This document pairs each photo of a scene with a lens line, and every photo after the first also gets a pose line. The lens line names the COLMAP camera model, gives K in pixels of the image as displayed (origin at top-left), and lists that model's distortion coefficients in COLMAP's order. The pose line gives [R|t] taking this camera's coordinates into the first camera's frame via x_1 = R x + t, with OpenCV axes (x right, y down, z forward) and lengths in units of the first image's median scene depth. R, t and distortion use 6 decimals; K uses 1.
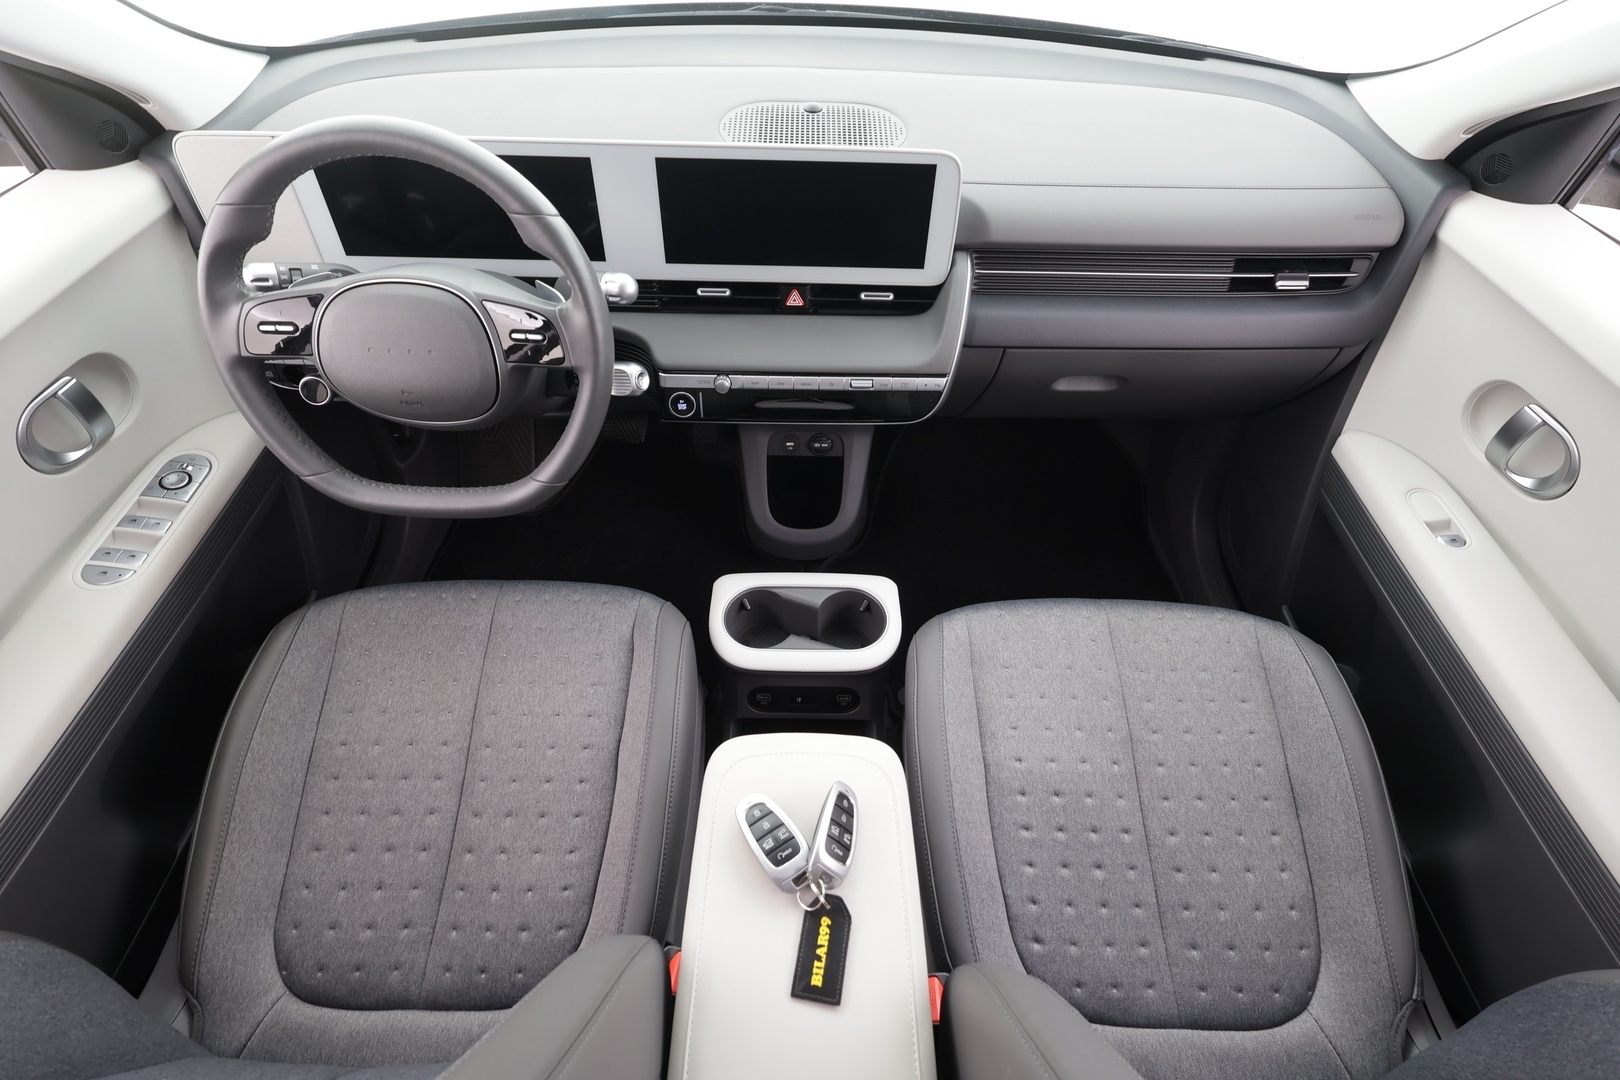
lens RADIAL K [[751.9, 0, 810.0], [0, 751.9, 540.0], [0, 0, 1]] dist [-0.002530, 0.001331]
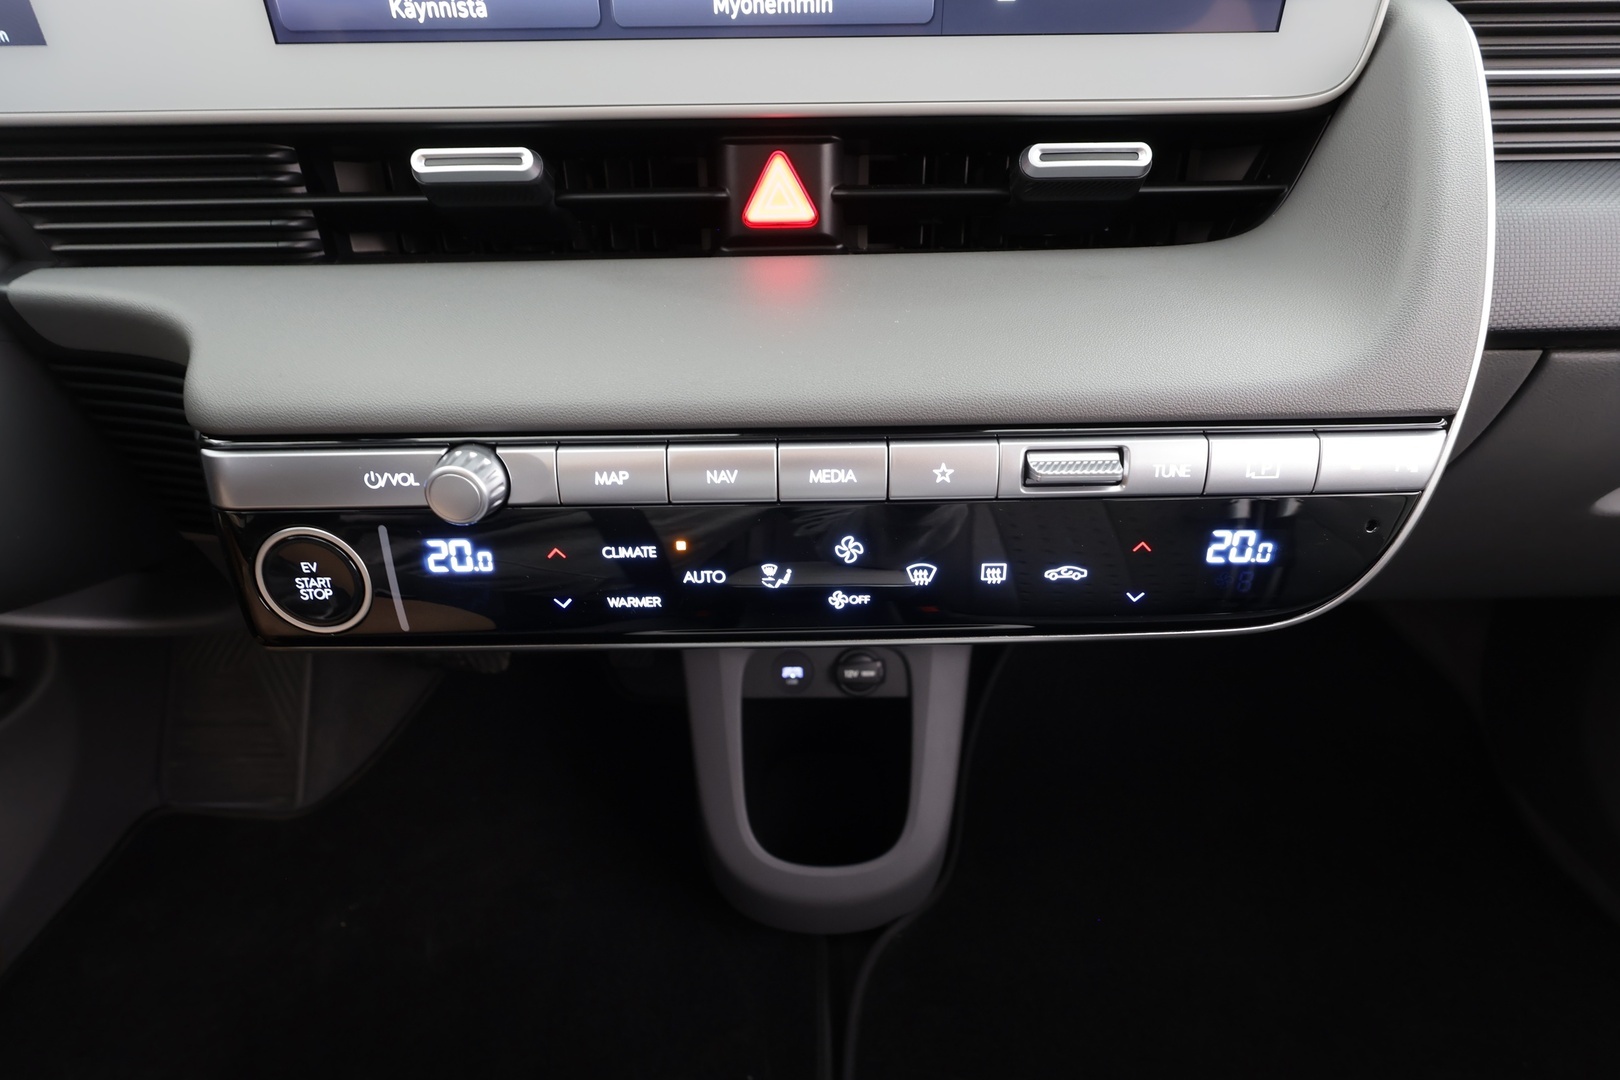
lens RADIAL K [[751.9, 0, 810.0], [0, 751.9, 540.0], [0, 0, 1]] dist [-0.002530, 0.001331]
pose [[0.999457, -0.028505, -0.016513, -0.008349], [0.023419, 0.967340, -0.252397, -0.131155], [0.023169, 0.251873, 0.967483, 0.785070]]
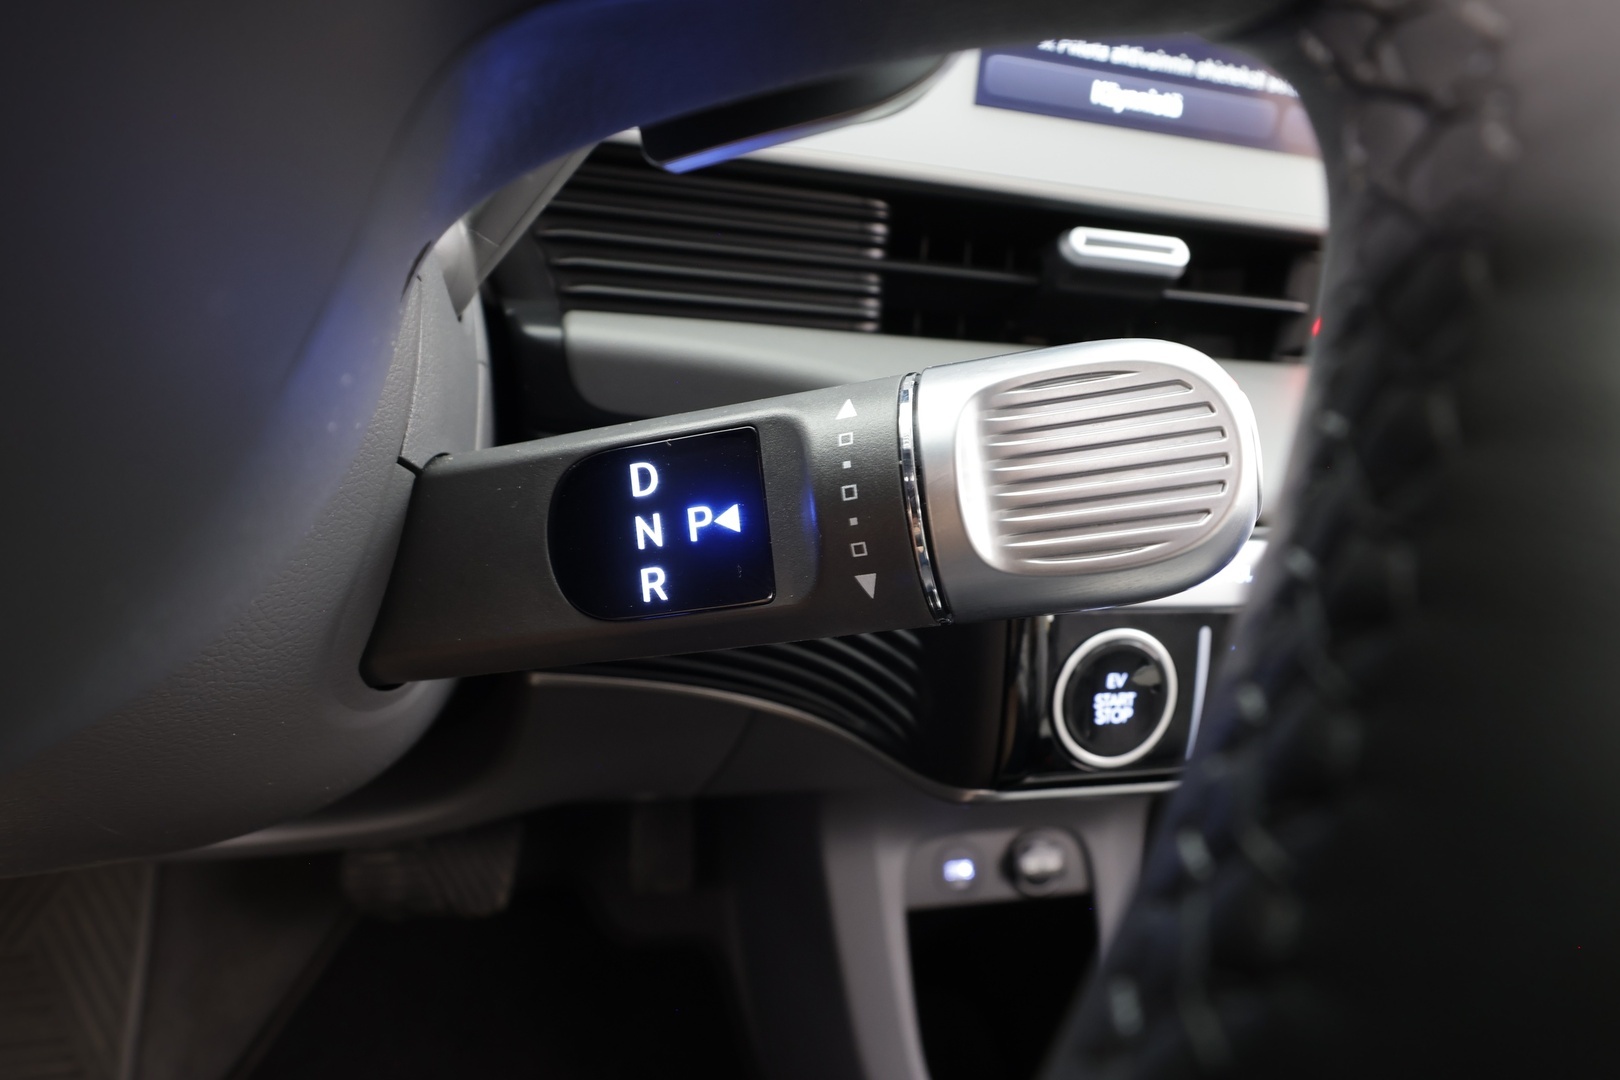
lens RADIAL K [[927.3, 0, 810.0], [0, 927.3, 540.0], [0, 0, 1]] dist [0.006172, 0.001462]
pose [[0.964317, -0.007042, 0.264655, -0.314434], [0.124330, 0.894604, -0.429216, -0.125795], [-0.233739, 0.446805, 0.863558, 0.808643]]
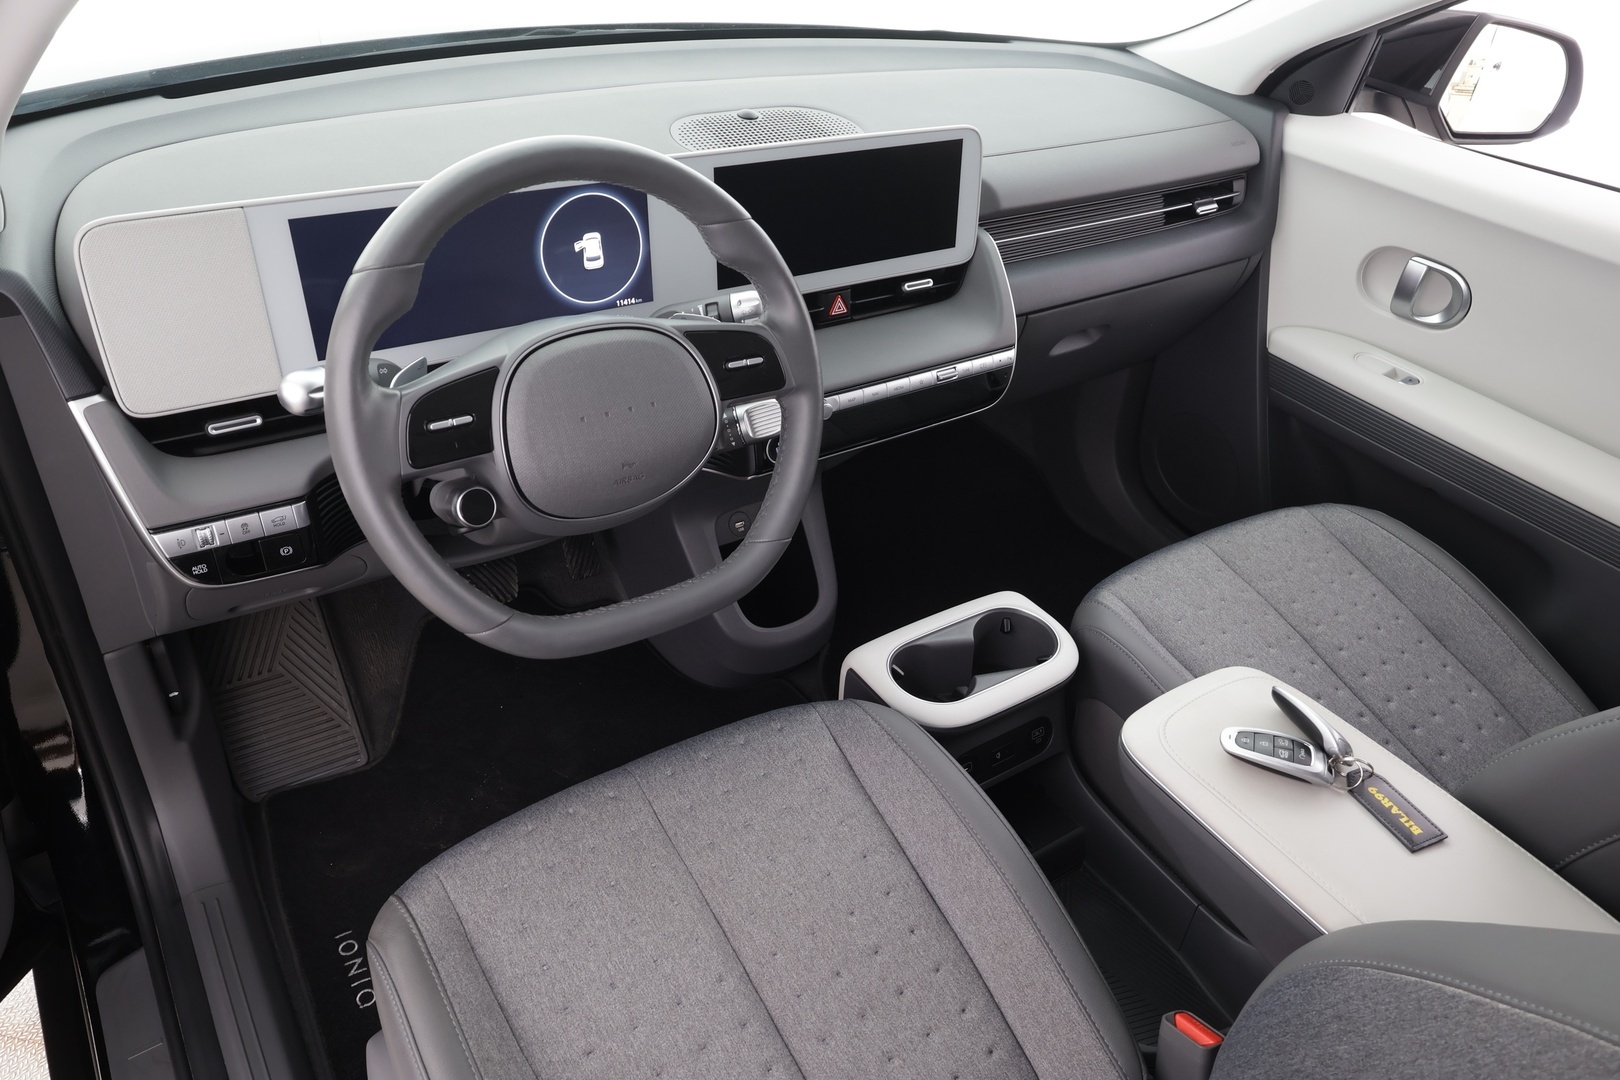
lens RADIAL K [[1112.2, 0, 810.0], [0, 1112.2, 540.0], [0, 0, 1]] dist [0.004244, -0.002324]
pose [[0.826164, -0.287480, 0.484570, -0.768512], [0.381004, 0.918638, -0.104592, 0.050430], [-0.415077, 0.271034, 0.868477, -0.030566]]
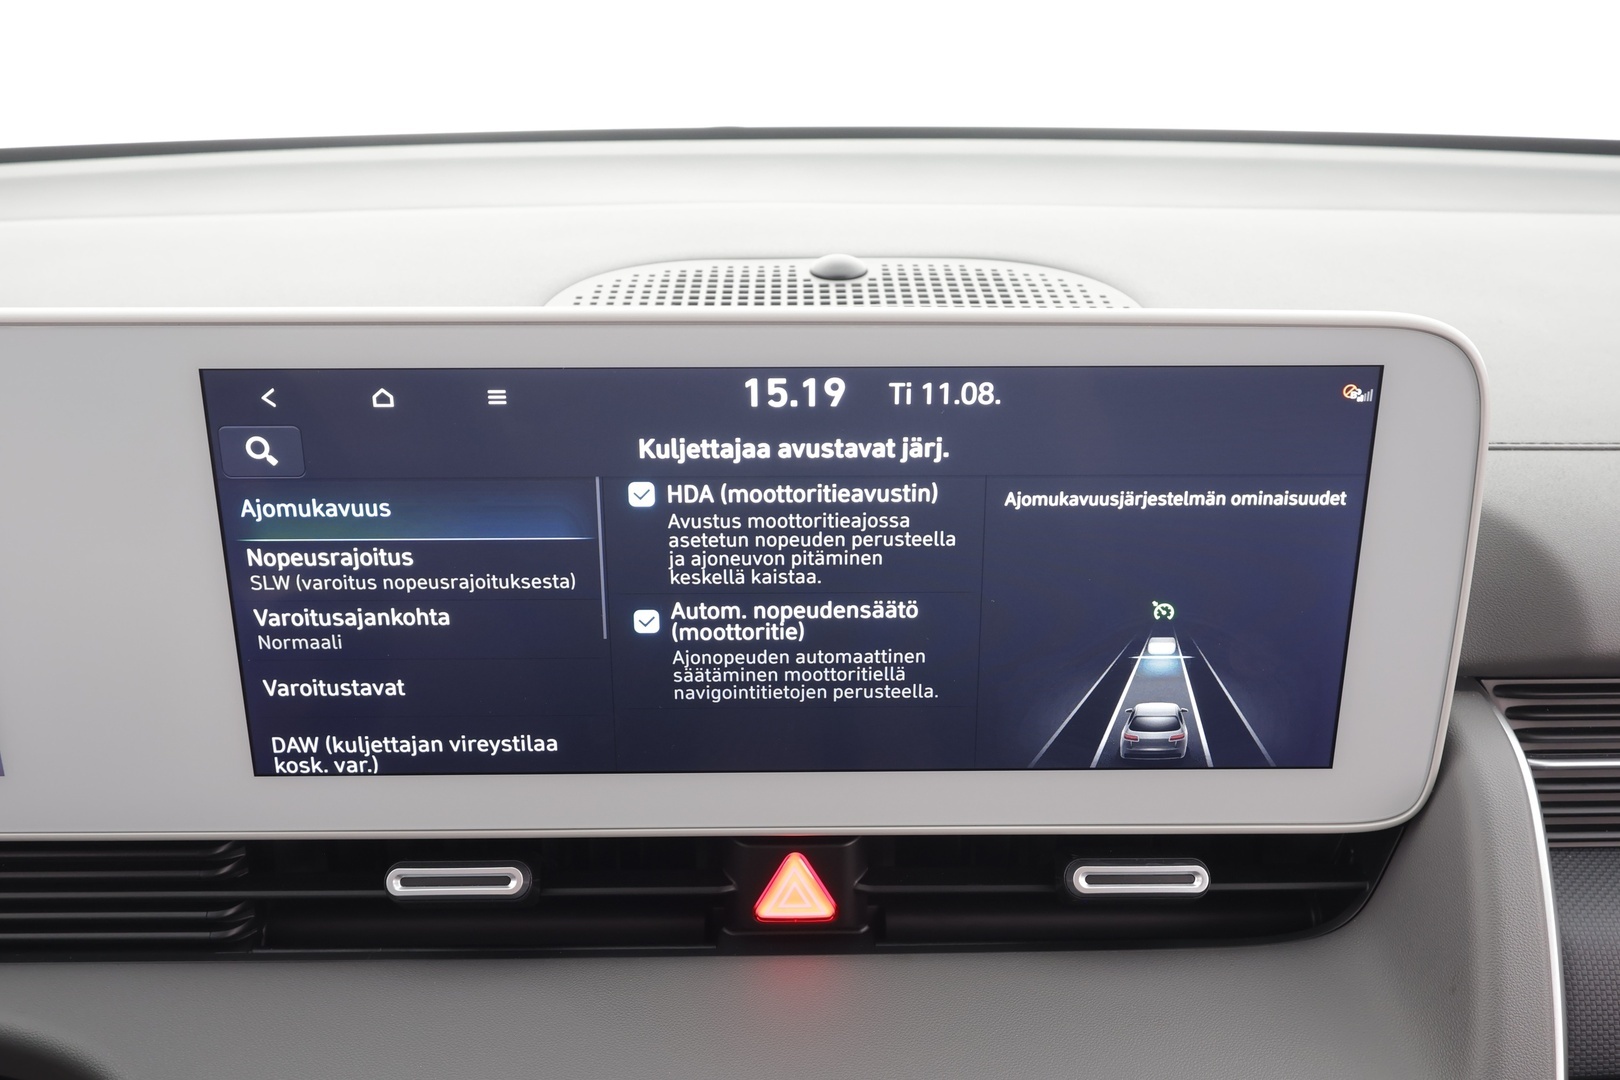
lens RADIAL K [[1302.6, 0, 810.0], [0, 1302.6, 540.0], [0, 0, 1]] dist [-0.005448, -0.004782]
pose [[0.999626, -0.027324, 0.001314, -0.013335], [0.025303, 0.905294, -0.424032, -0.252032], [0.010396, 0.423906, 0.905646, 0.585898]]
